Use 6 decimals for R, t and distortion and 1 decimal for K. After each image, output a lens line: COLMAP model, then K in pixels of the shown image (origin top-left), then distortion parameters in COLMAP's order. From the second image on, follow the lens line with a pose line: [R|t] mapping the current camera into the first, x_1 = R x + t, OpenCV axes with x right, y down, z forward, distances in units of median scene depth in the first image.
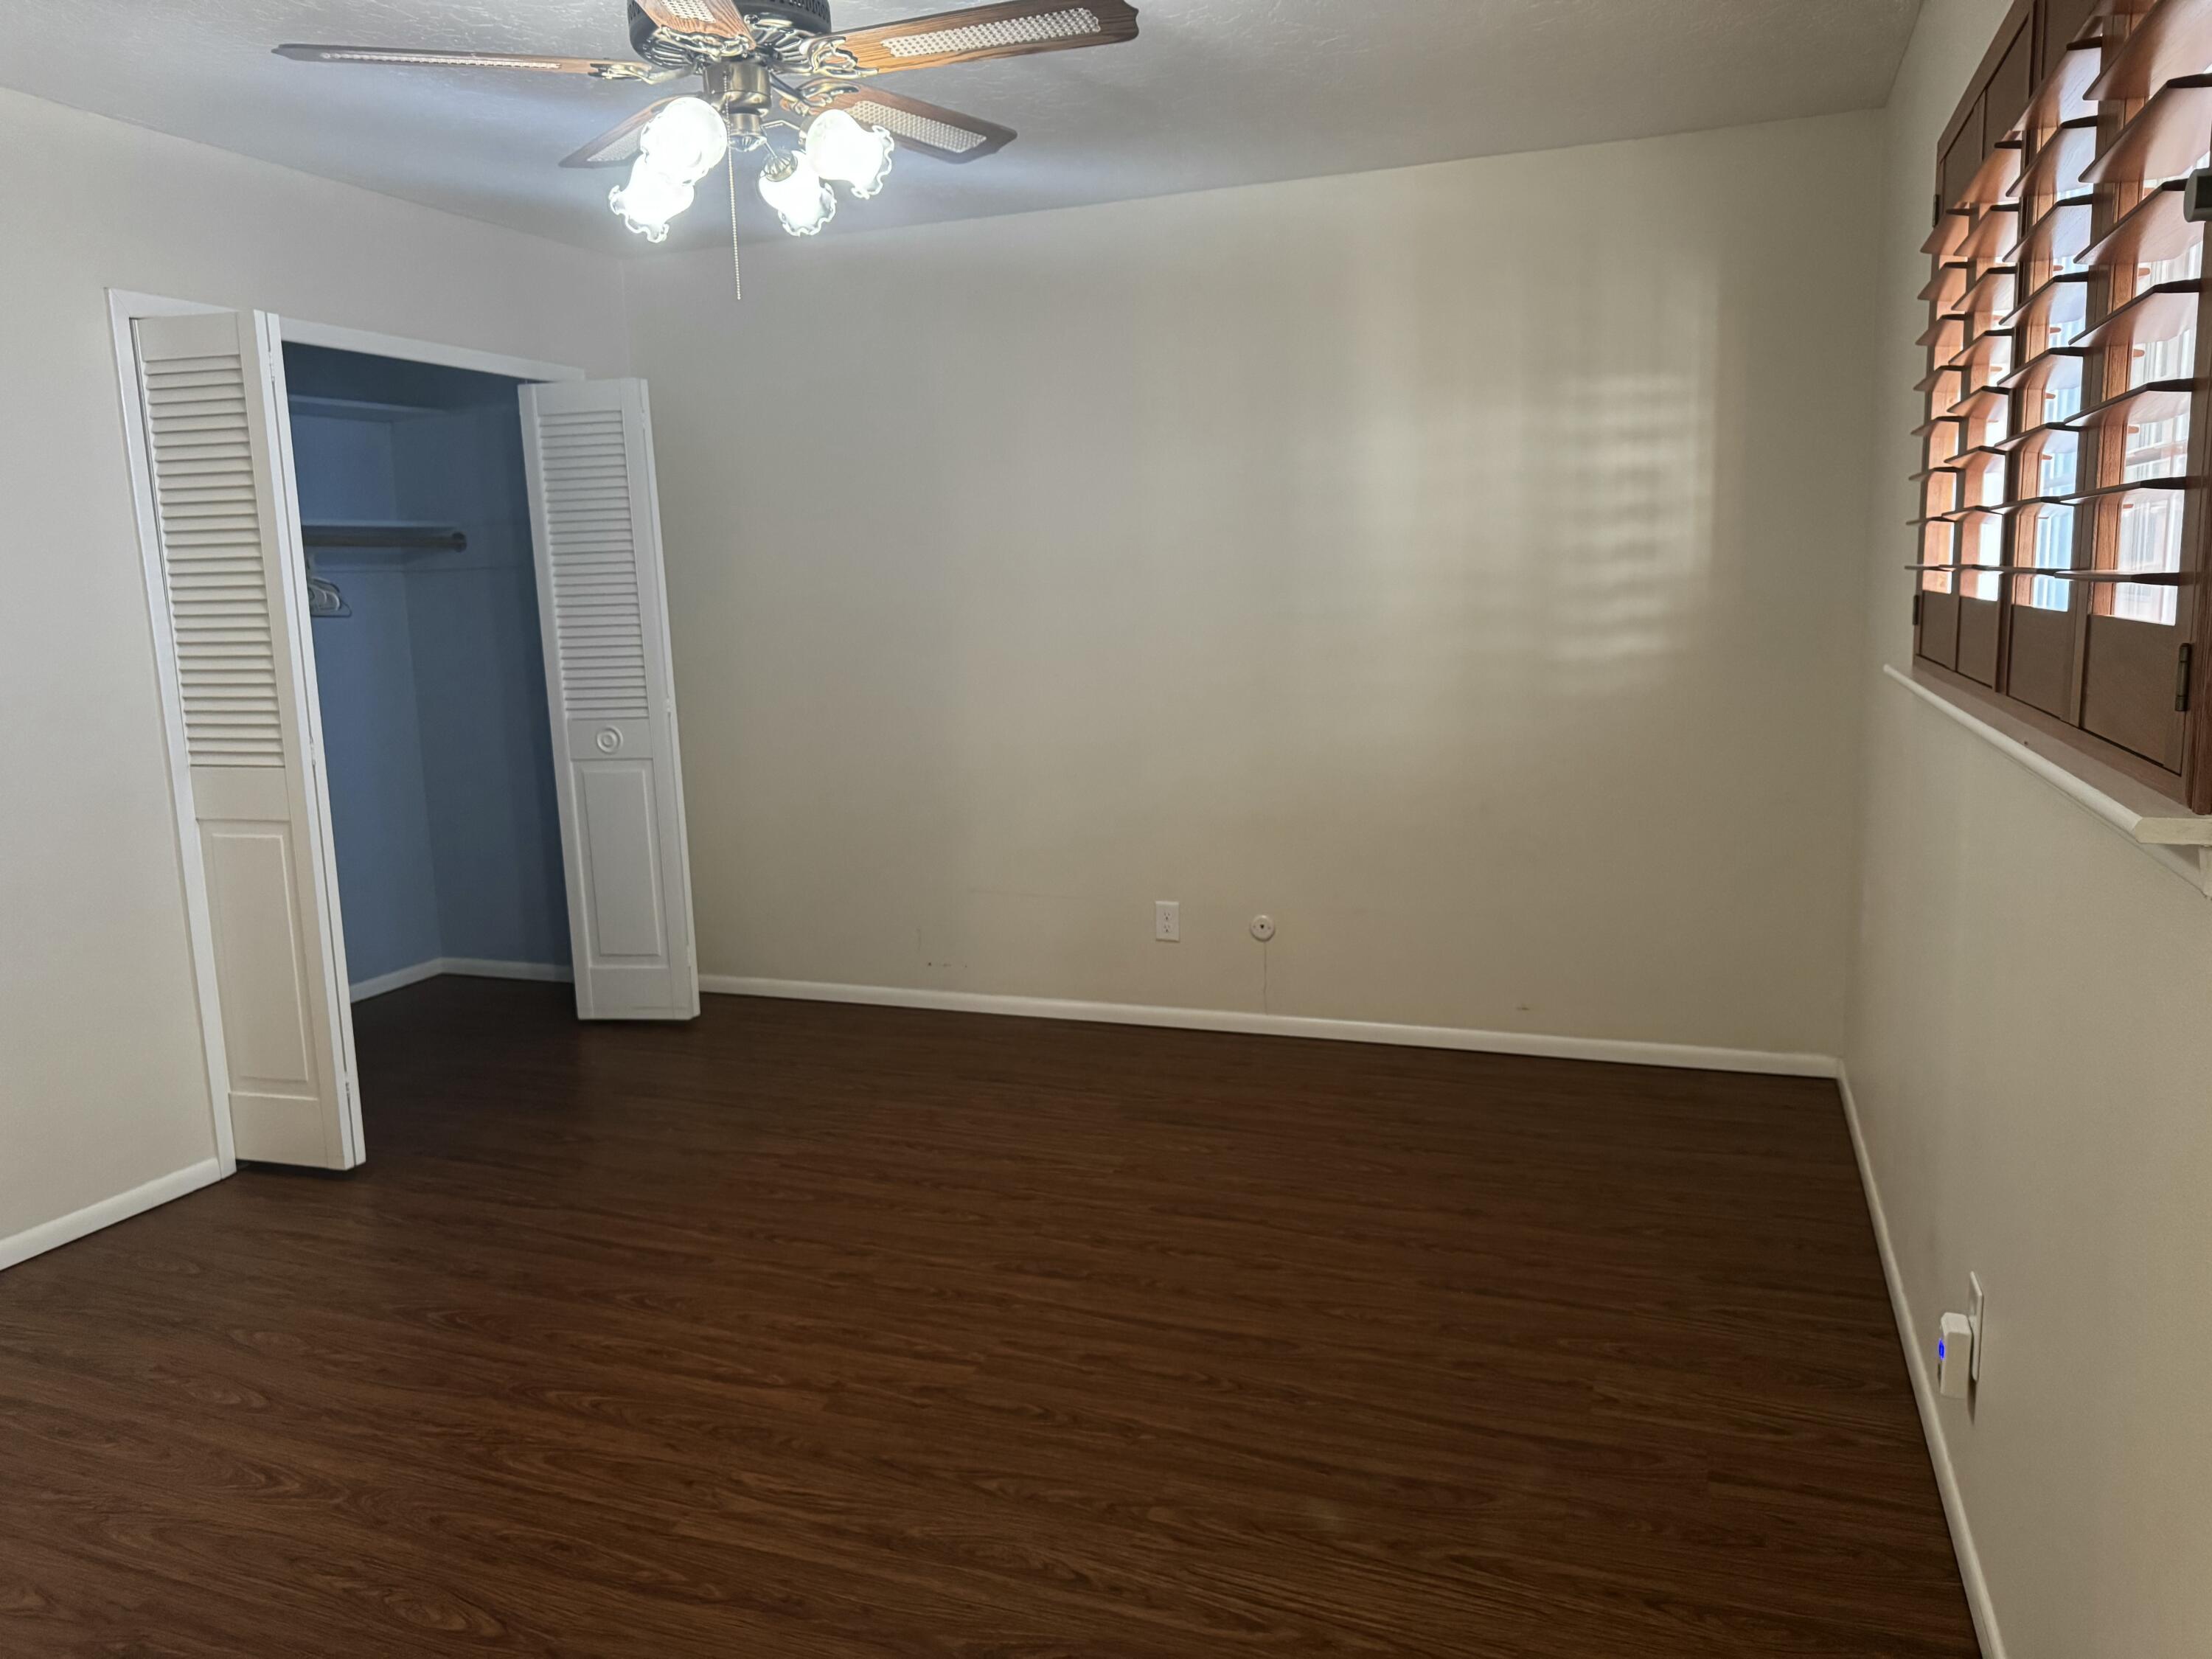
lens RADIAL K [[1553.3, 0, 1112.8], [0, 1553.3, 841.8], [0, 0, 1]] dist [0.046715, -0.058230]
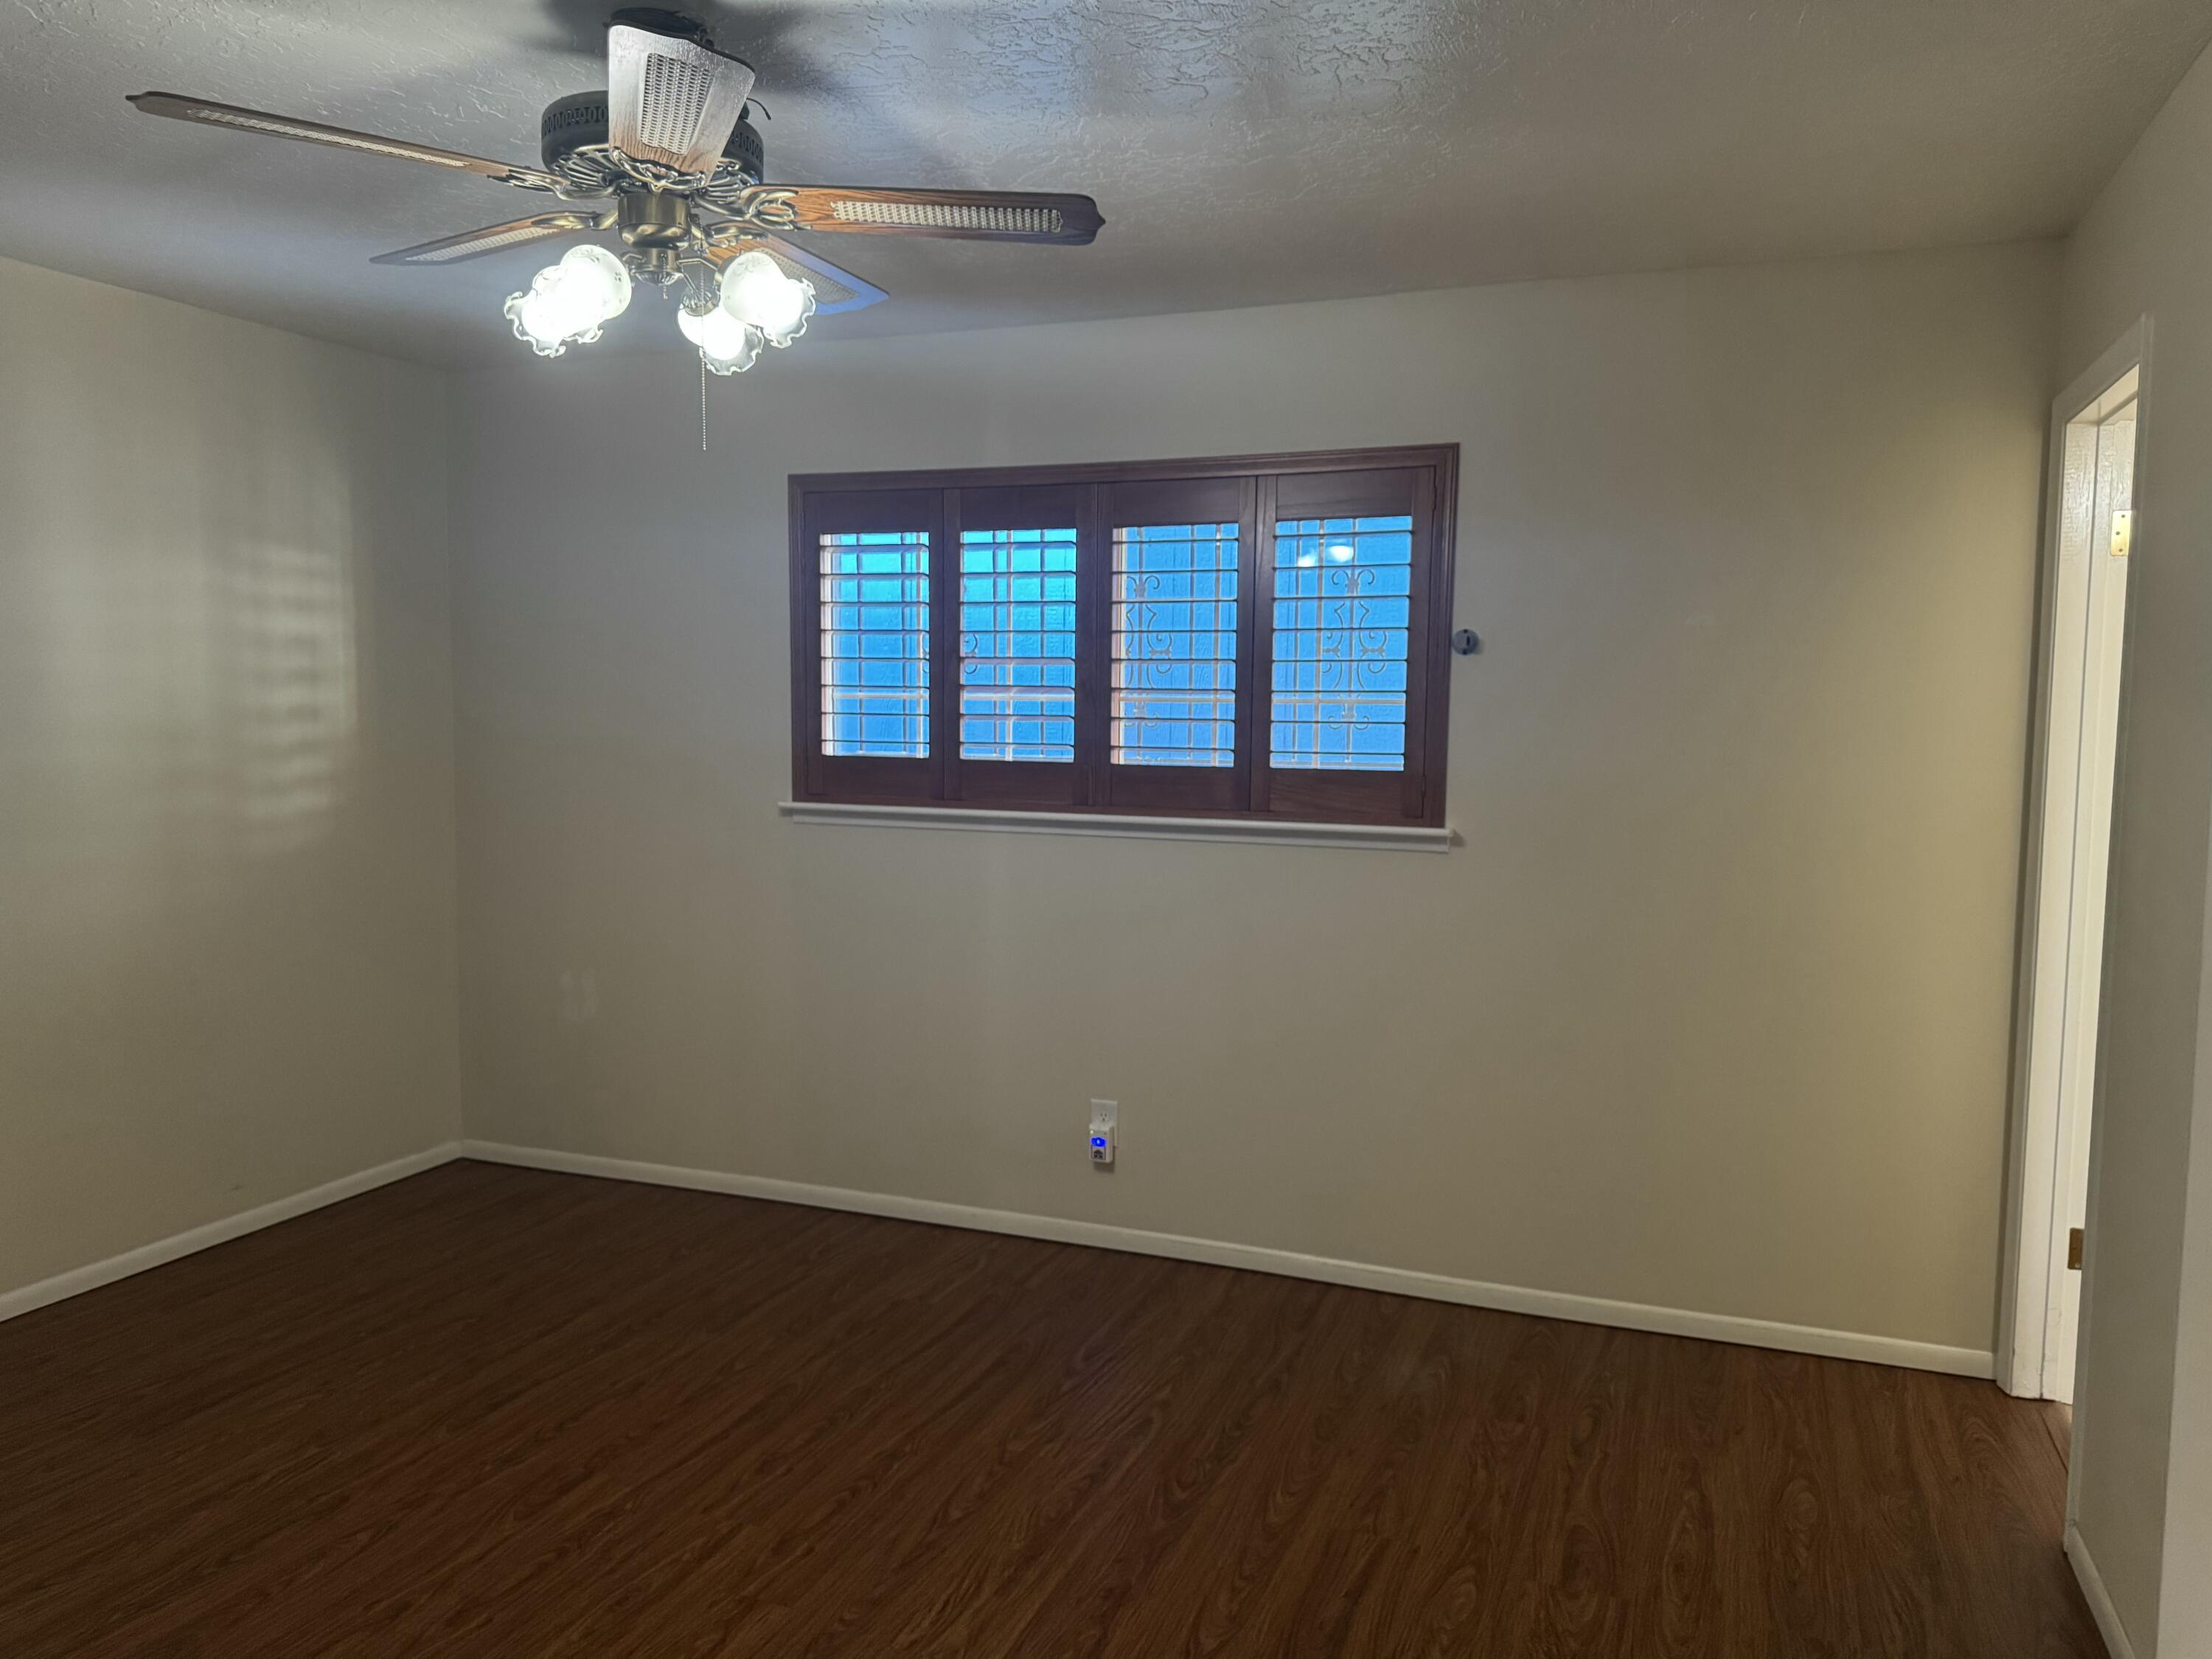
lens RADIAL K [[1553.3, 0, 1095.2], [0, 1553.3, 818.2], [0, 0, 1]] dist [0.046715, -0.058230]
pose [[0.035120, -0.045001, 0.998369, -0.778161], [0.159121, 0.986494, 0.038869, -0.081415], [-0.986634, 0.157497, 0.041806, 0.494697]]
